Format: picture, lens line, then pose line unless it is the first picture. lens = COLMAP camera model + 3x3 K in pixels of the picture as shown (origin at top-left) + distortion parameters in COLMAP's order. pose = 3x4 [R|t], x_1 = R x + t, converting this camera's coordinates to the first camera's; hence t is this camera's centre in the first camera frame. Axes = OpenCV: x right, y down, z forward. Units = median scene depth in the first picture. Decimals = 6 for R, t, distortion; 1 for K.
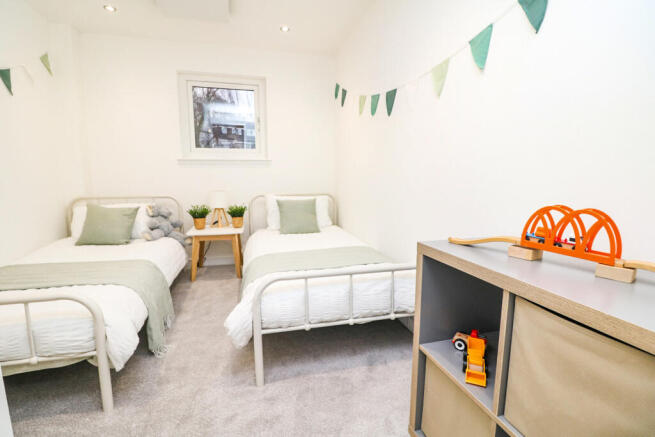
lens RADIAL K [[304.0, 0, 328.1], [0, 304.0, 220.6], [0, 0, 1]] dist [-0.005480, -0.000263]
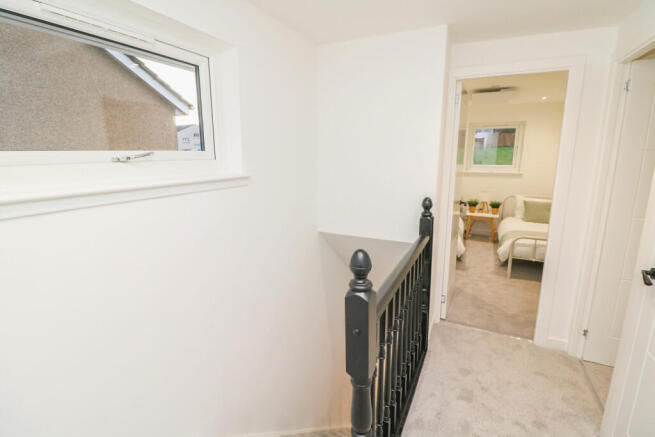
lens RADIAL K [[304.0, 0, 330.3], [0, 304.0, 215.5], [0, 0, 1]] dist [-0.005480, -0.000263]
pose [[0.755154, 0.128384, -0.642853, 0.102326], [-0.099670, 0.991720, 0.080975, -0.015578], [0.647927, 0.002924, 0.761697, -0.901299]]
